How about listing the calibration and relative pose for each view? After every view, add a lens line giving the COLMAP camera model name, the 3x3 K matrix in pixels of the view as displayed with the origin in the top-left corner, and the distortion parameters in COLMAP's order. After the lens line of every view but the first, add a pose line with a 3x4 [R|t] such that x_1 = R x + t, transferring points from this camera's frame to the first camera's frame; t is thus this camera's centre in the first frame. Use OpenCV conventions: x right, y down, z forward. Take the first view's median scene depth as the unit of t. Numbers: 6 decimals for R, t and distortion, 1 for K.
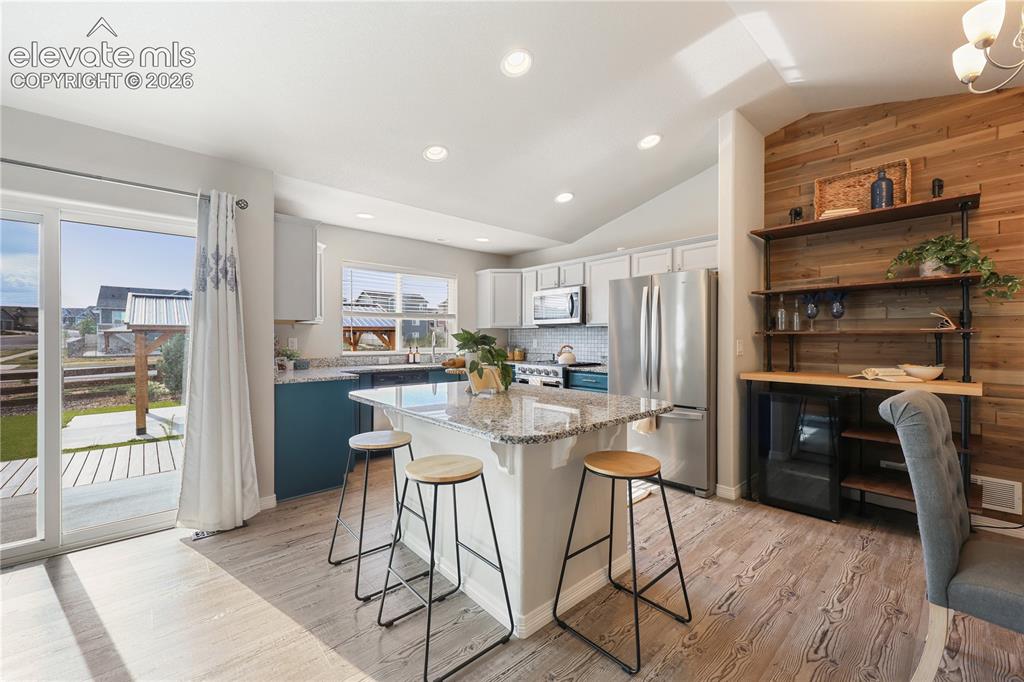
lens RADIAL K [[414.7, 0, 511.2], [0, 414.7, 340.6], [0, 0, 1]] dist [0.004084, -0.000244]
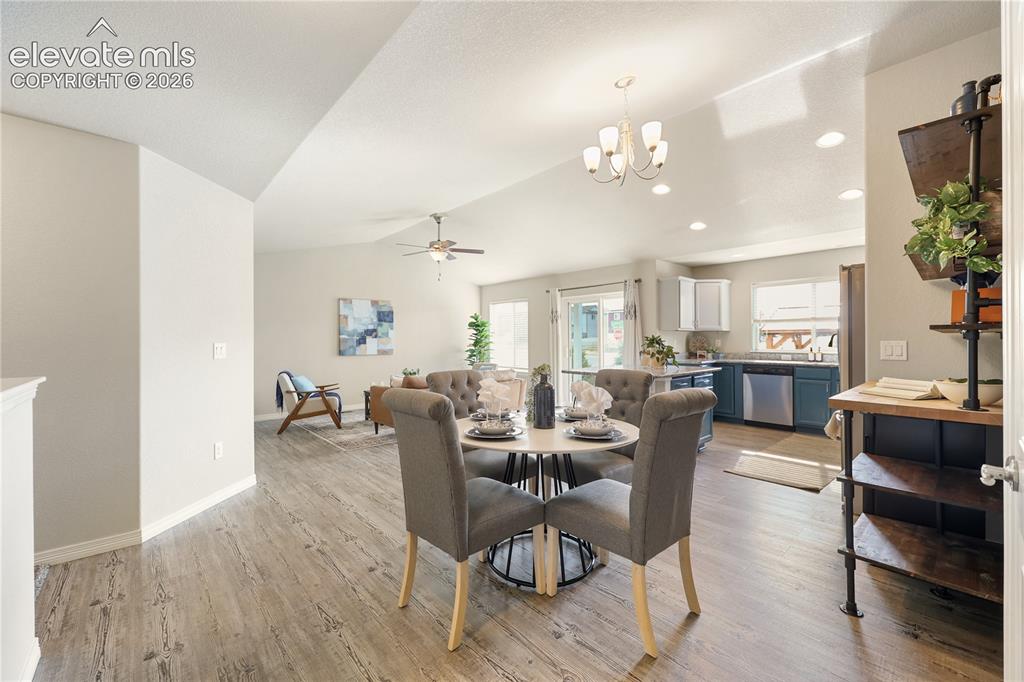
lens RADIAL K [[414.7, 0, 514.1], [0, 414.7, 340.4], [0, 0, 1]] dist [0.004084, -0.000244]
pose [[0.017571, -0.000918, -0.999845, 1.647743], [-0.004413, 0.999990, -0.000996, 0.003418], [0.999836, 0.004430, 0.017566, 0.283622]]
